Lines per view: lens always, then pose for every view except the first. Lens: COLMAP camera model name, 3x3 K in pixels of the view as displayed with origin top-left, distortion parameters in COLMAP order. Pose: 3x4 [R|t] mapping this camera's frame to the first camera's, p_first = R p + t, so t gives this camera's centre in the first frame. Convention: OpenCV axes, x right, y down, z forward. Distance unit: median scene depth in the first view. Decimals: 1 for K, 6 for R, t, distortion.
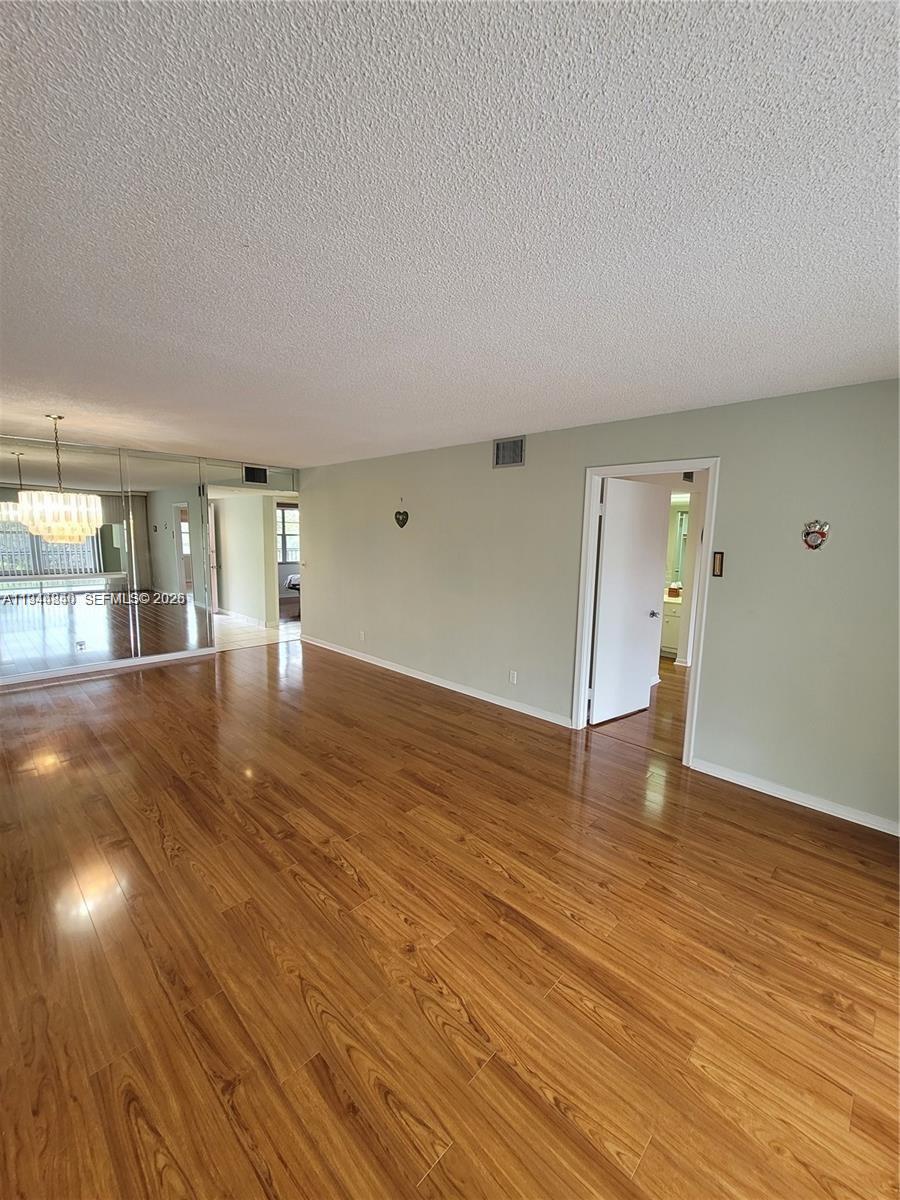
lens RADIAL K [[484.4, 0, 447.7], [0, 484.4, 598.7], [0, 0, 1]] dist [-0.003781, -0.002254]
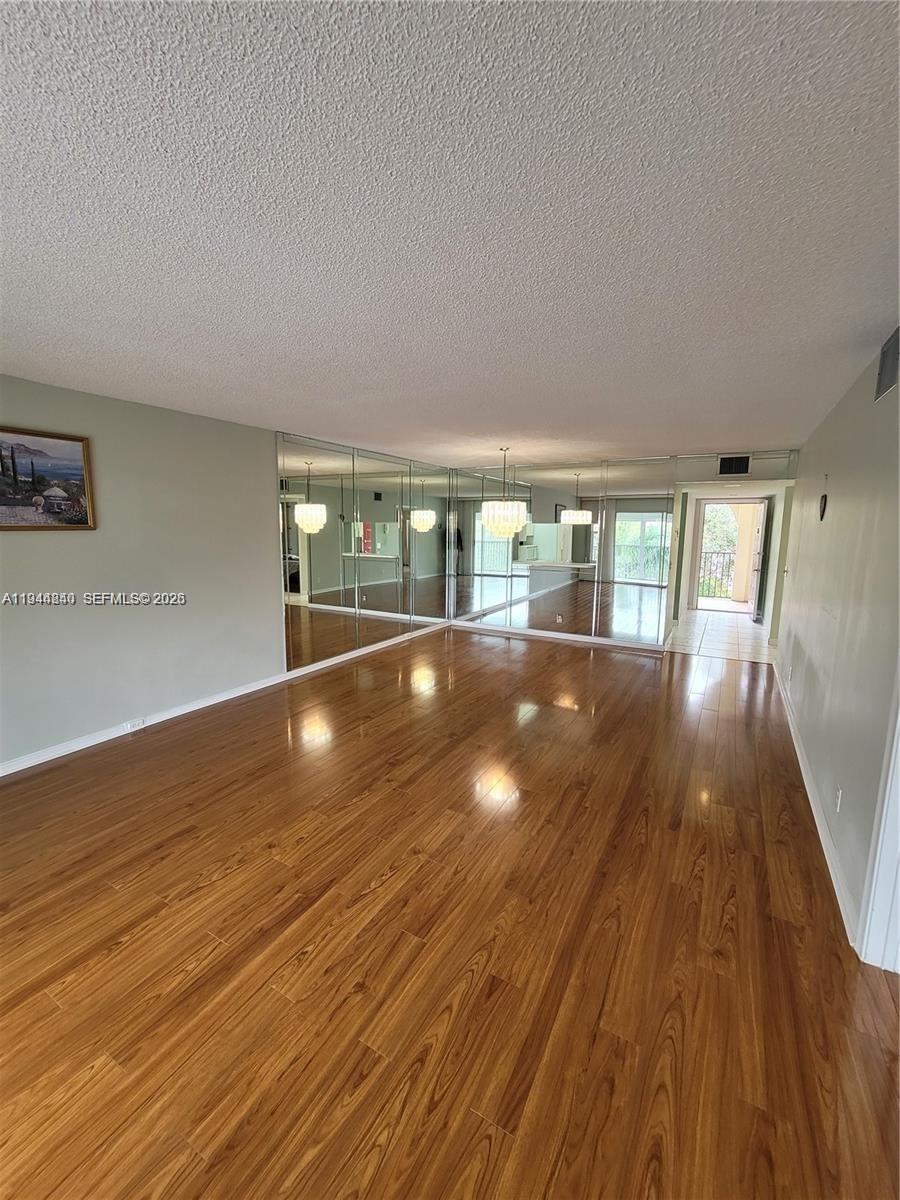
lens RADIAL K [[484.4, 0, 455.5], [0, 484.4, 595.8], [0, 0, 1]] dist [-0.003781, -0.002254]
pose [[0.261625, 0.120890, -0.957569, 1.174218], [-0.134229, 0.987041, 0.087938, -0.104693], [0.955790, 0.105526, 0.274461, 1.026307]]
